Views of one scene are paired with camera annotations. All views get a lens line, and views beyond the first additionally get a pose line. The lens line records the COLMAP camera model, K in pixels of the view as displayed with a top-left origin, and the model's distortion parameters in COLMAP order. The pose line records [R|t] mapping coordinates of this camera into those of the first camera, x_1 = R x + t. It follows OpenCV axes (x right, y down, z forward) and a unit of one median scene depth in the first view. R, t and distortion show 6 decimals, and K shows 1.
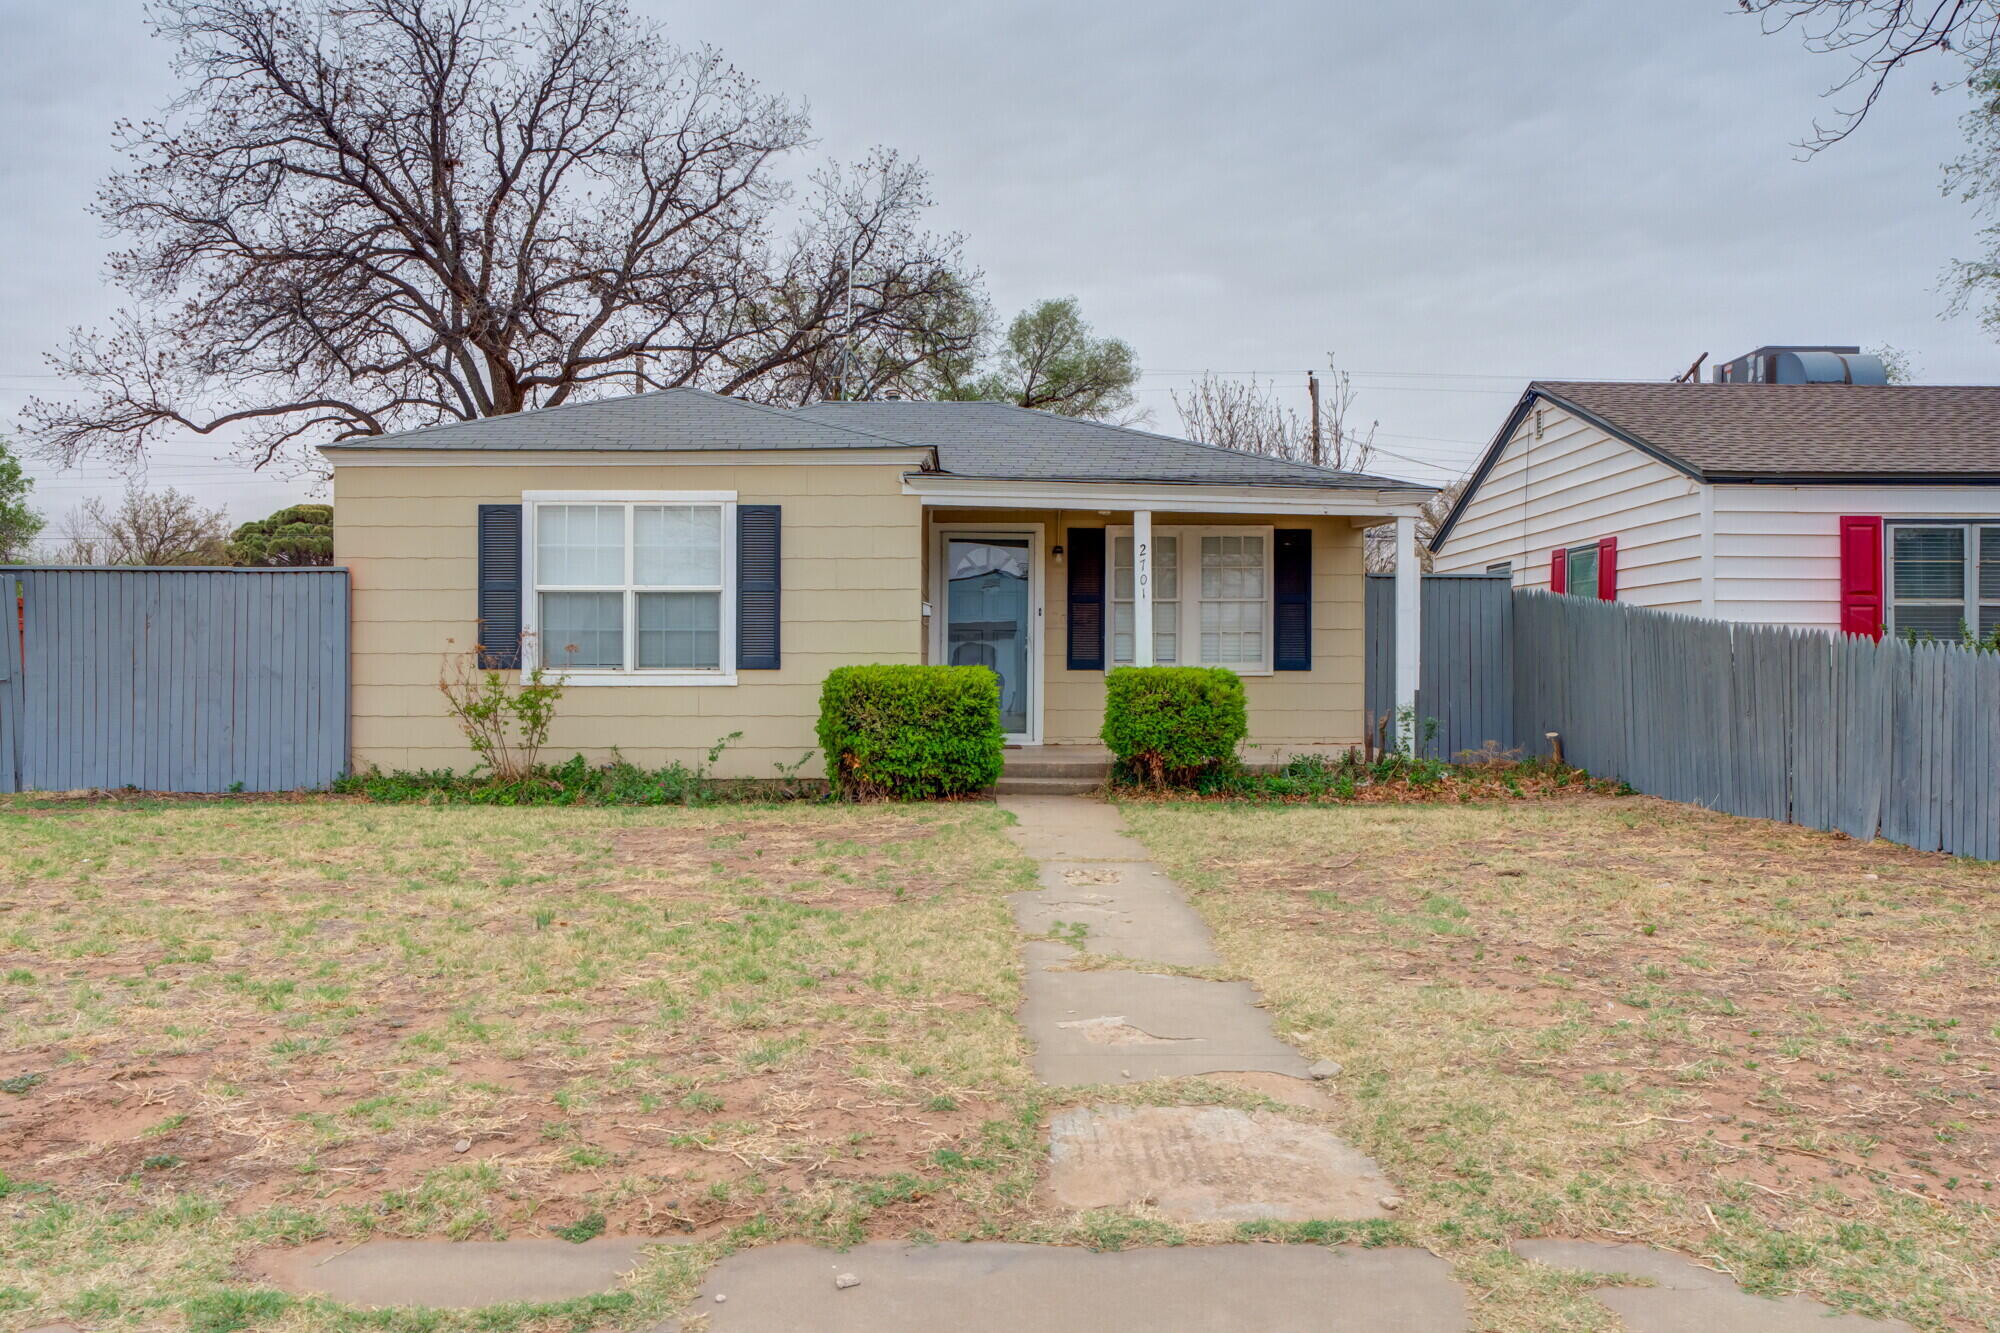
lens RADIAL K [[1519.6, 0, 1000.0], [0, 1519.6, 666.5], [0, 0, 1]] dist [-0.014190, 0.000799]
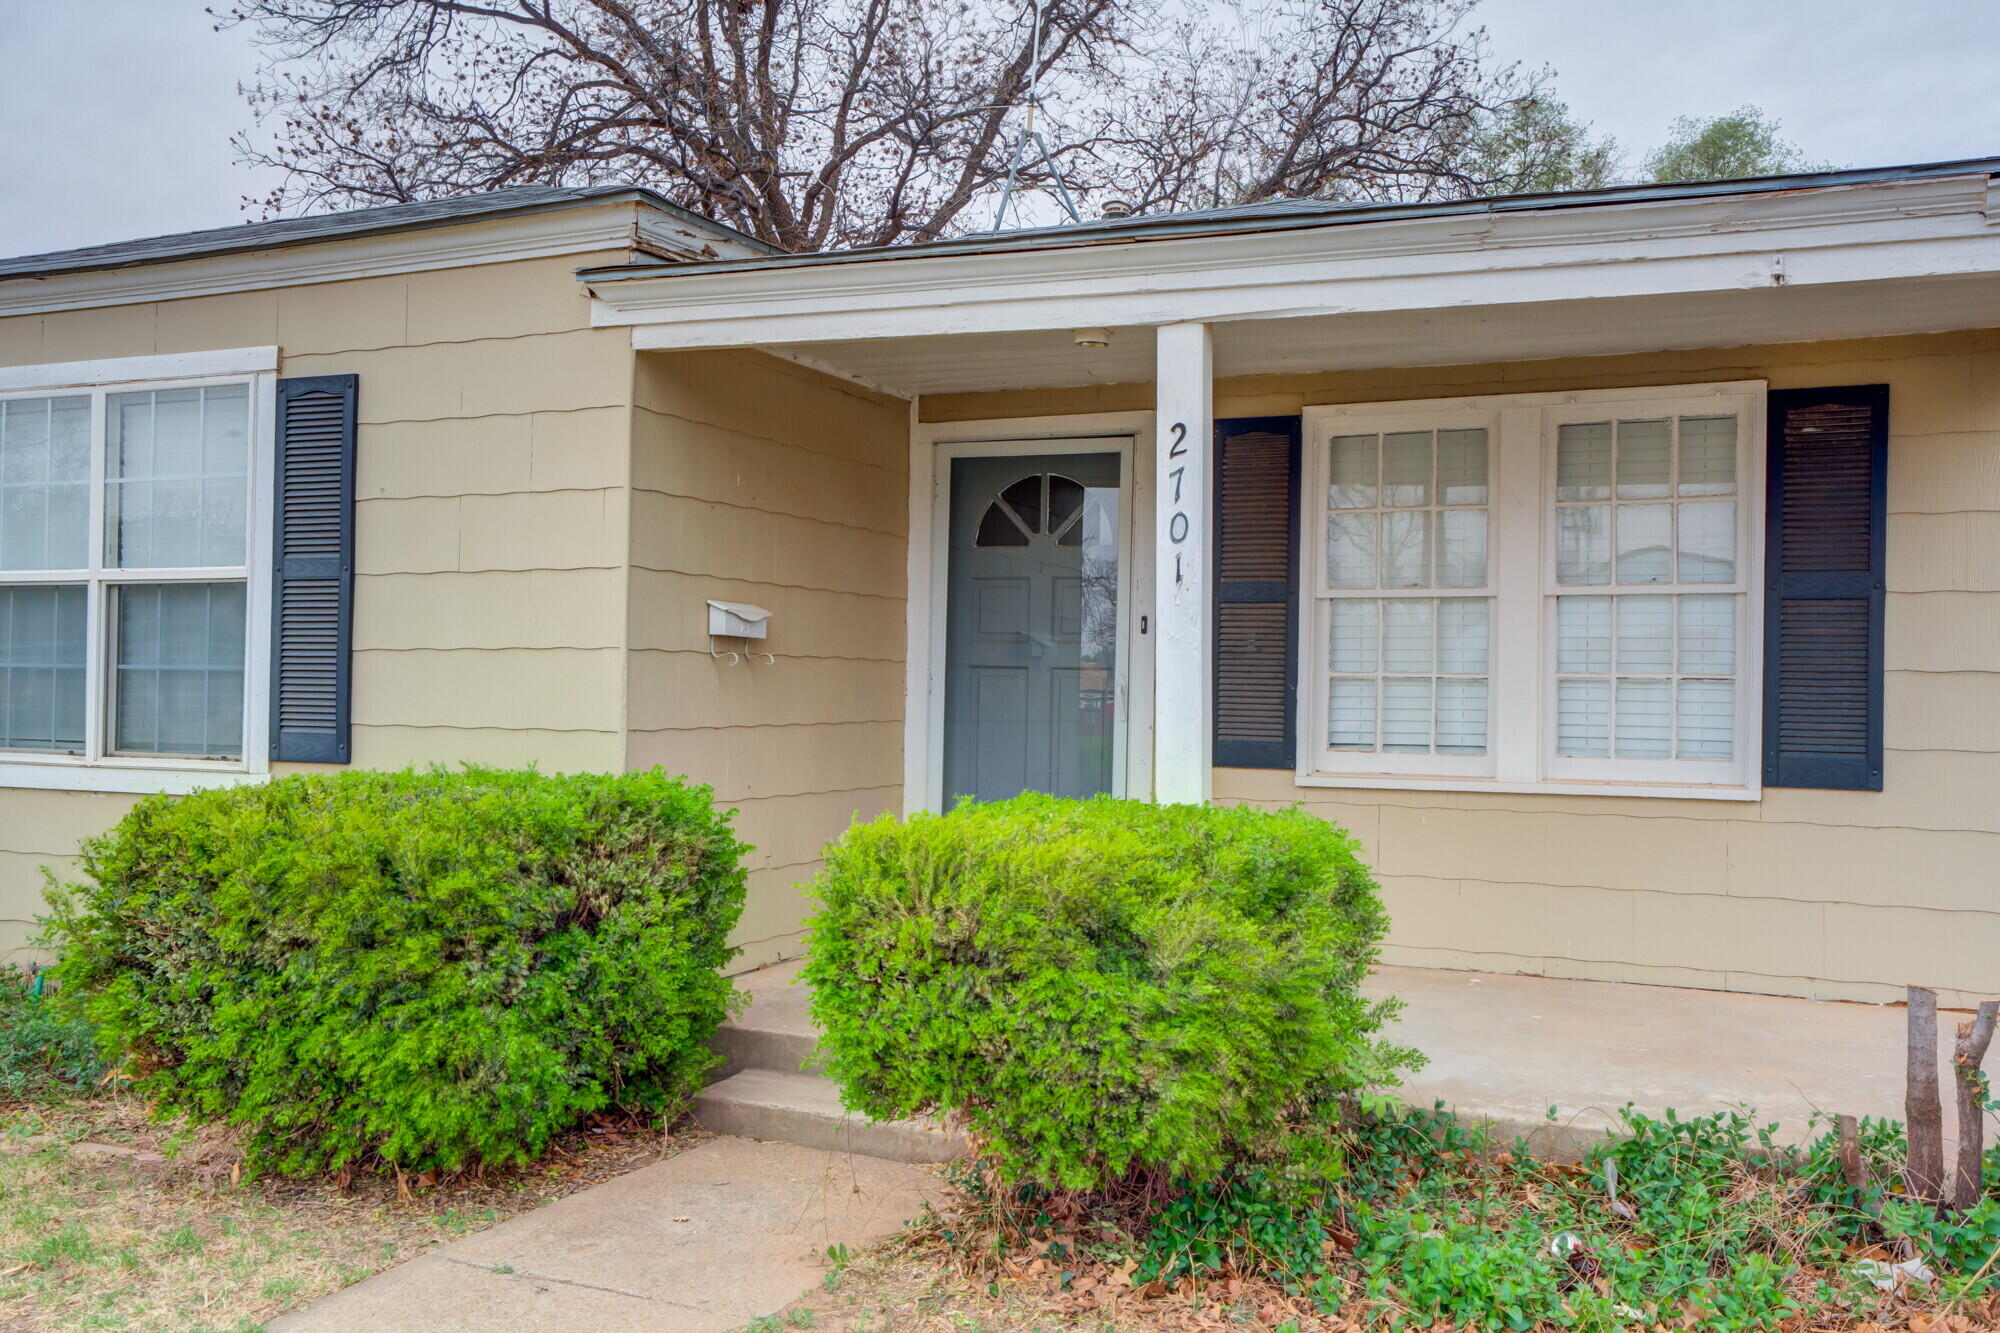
lens RADIAL K [[1786.4, 0, 1000.0], [0, 1786.4, 666.5], [0, 0, 1]] dist [0.003341, 0.002773]
pose [[0.903797, 0.006328, -0.427915, 0.229343], [-0.011989, 0.999873, -0.010536, -0.022040], [0.427793, 0.014652, 0.903758, 0.630402]]
